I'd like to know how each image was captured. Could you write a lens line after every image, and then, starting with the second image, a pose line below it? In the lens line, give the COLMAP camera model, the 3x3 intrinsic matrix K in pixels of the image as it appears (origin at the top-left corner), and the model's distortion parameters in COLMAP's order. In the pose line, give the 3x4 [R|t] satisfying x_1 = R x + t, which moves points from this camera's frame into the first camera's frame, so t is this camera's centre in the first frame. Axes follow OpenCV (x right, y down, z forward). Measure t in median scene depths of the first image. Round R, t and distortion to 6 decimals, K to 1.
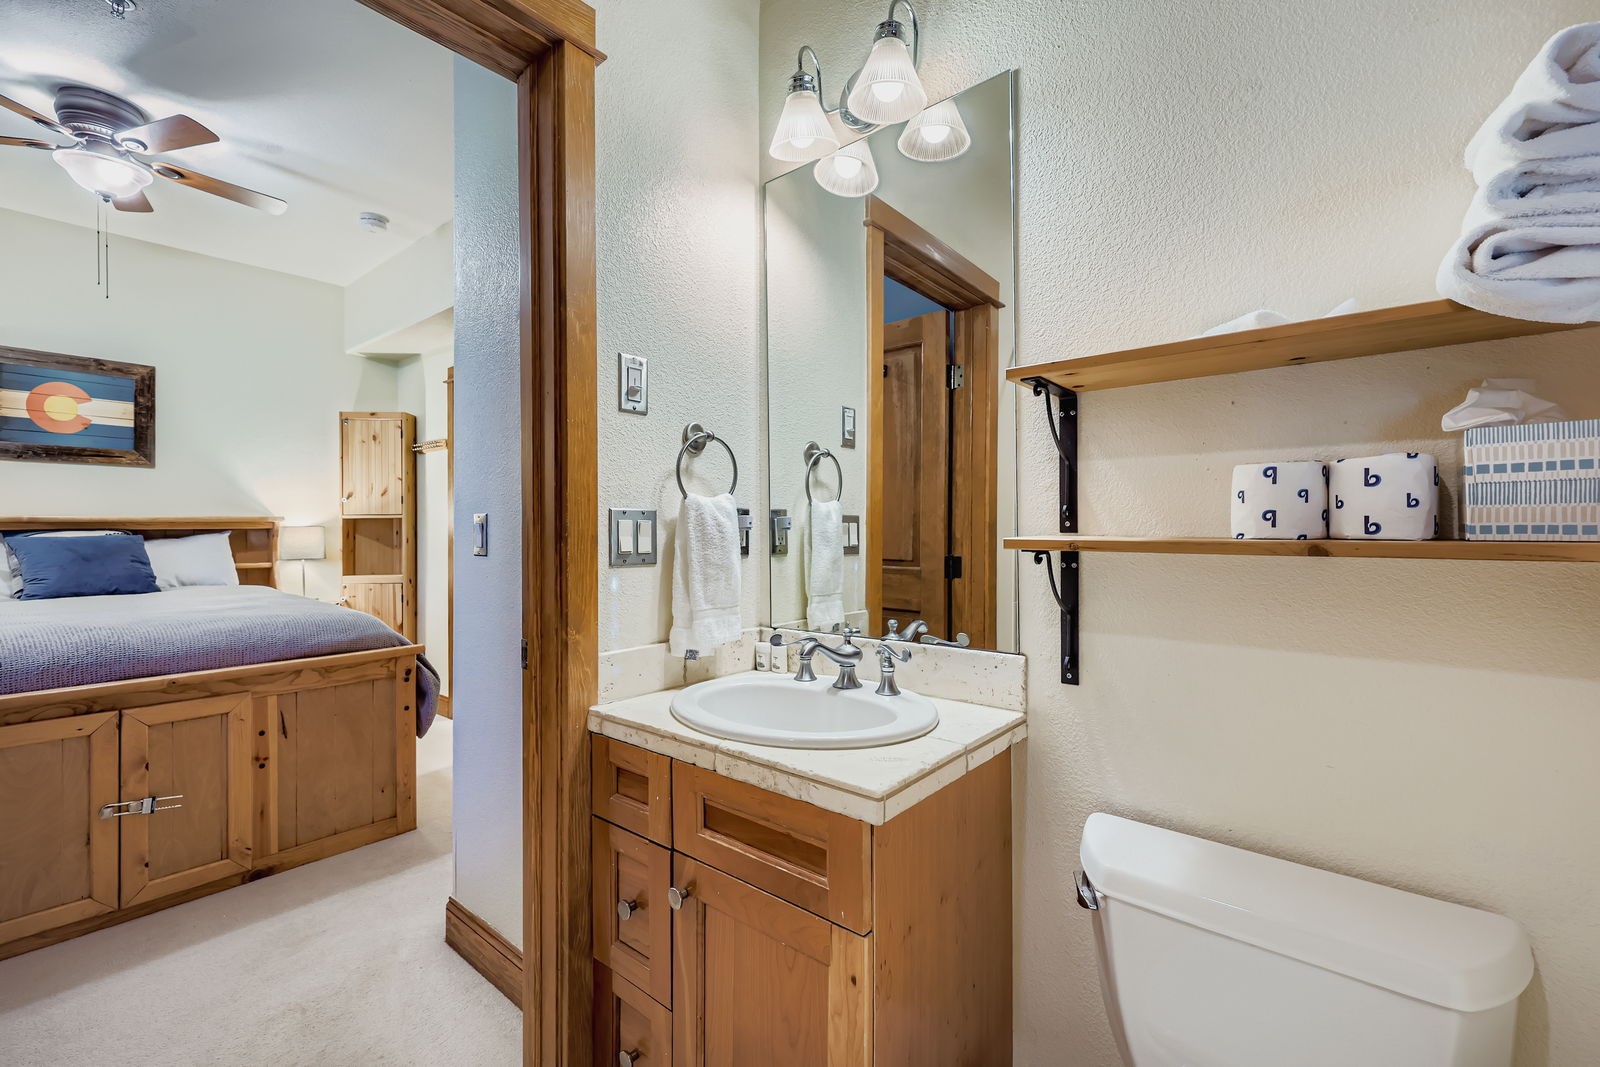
lens RADIAL K [[678.3, 0, 784.8], [0, 678.3, 531.8], [0, 0, 1]] dist [0.007463, -0.001842]
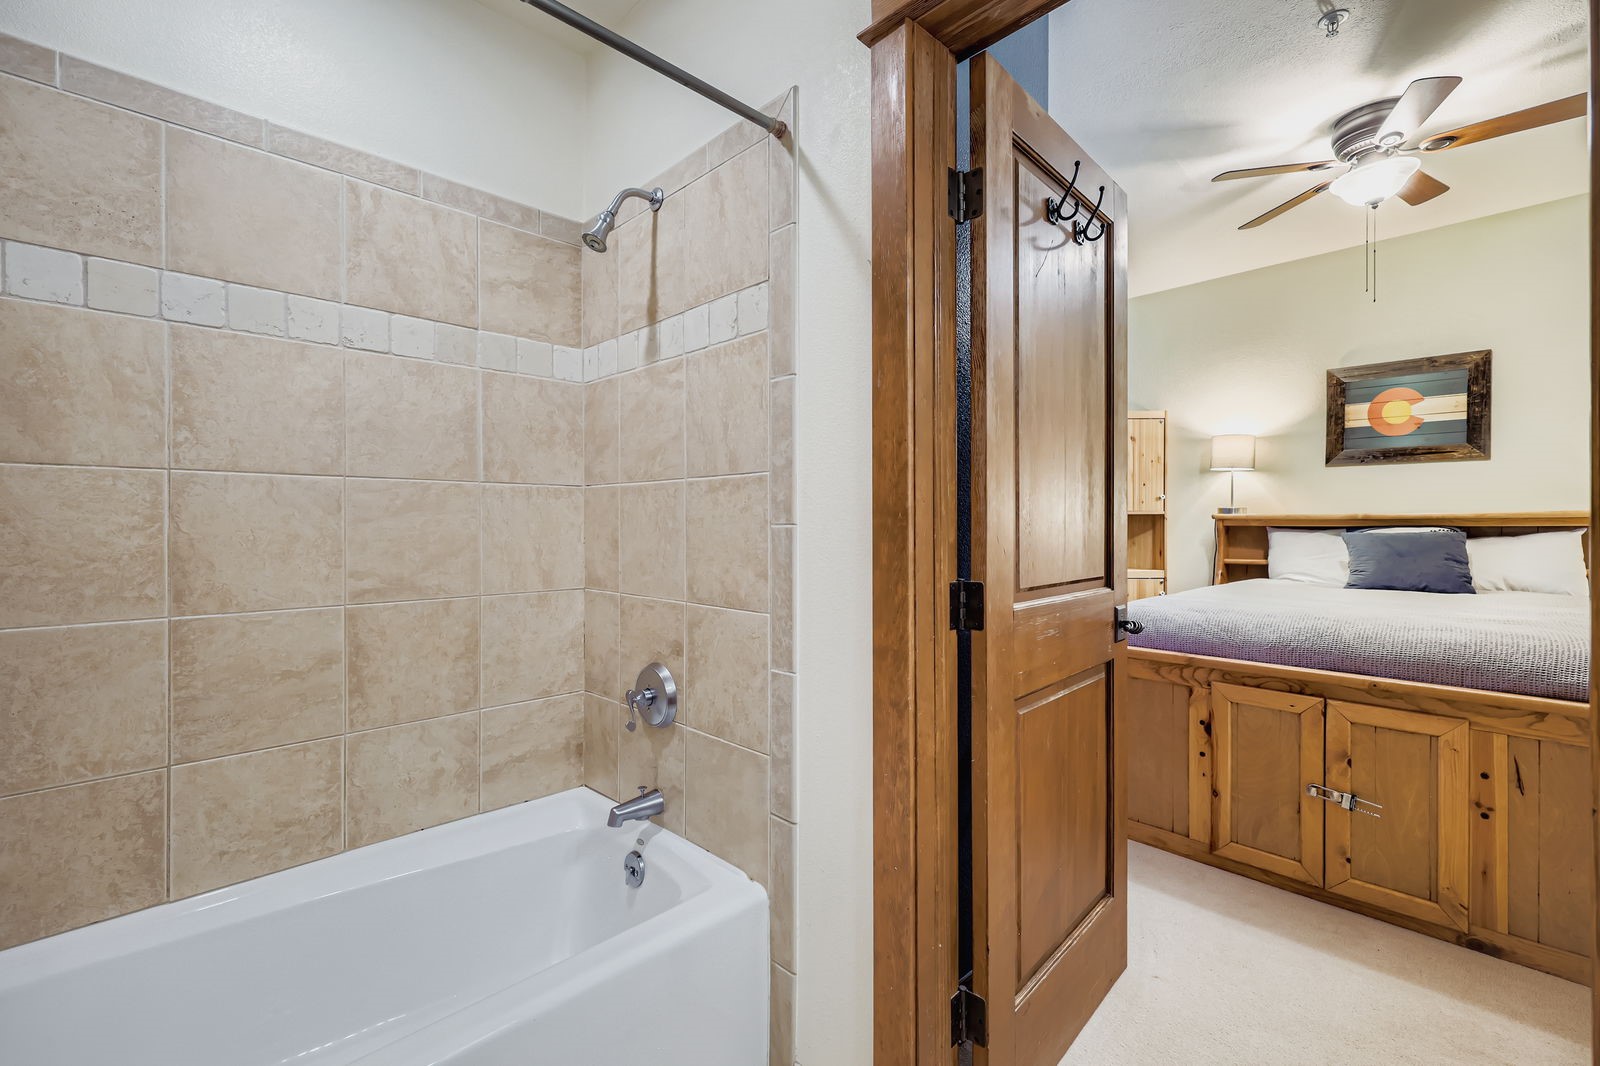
lens RADIAL K [[678.3, 0, 791.4], [0, 678.3, 523.5], [0, 0, 1]] dist [0.007463, -0.001842]
pose [[-0.084659, -0.001800, -0.996408, 0.077683], [-0.006695, 0.999977, -0.001238, -0.000110], [0.996387, 0.006566, -0.084669, 0.155268]]
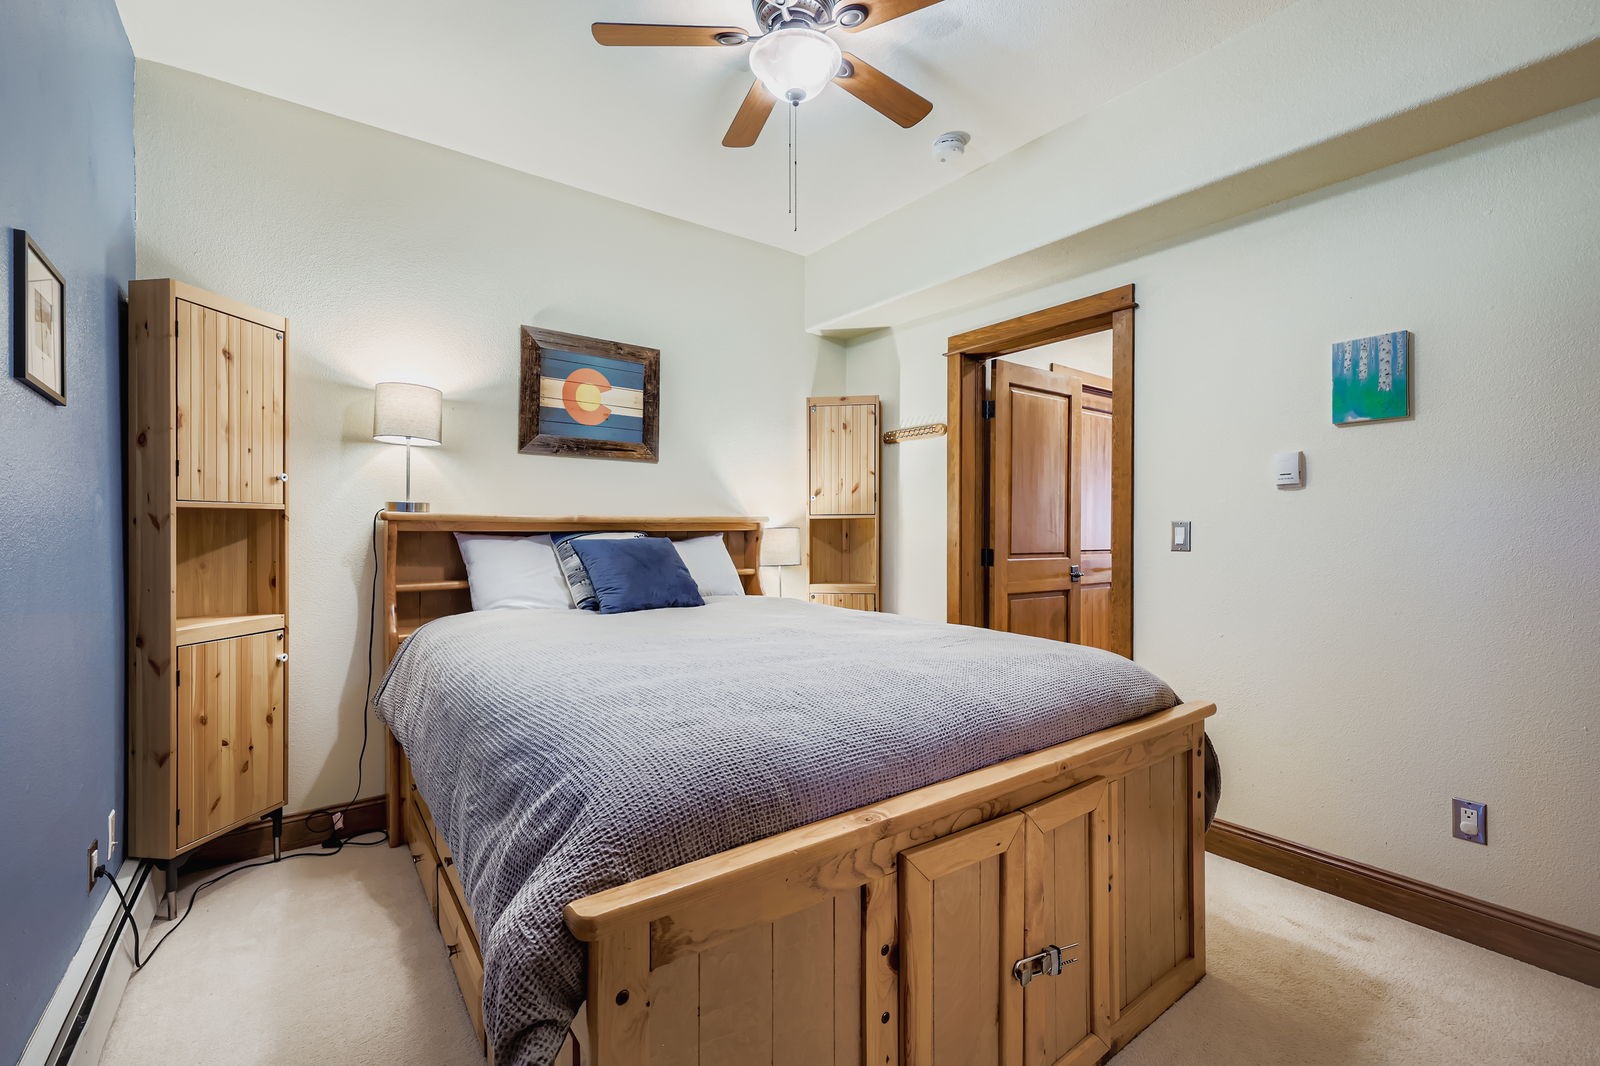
lens RADIAL K [[678.3, 0, 805.4], [0, 678.3, 530.8], [0, 0, 1]] dist [0.007463, -0.001842]
pose [[0.975813, 0.001697, -0.218602, -0.592458], [-0.002645, 0.999988, -0.004047, -0.000979], [0.218593, 0.004527, 0.975806, 0.186532]]
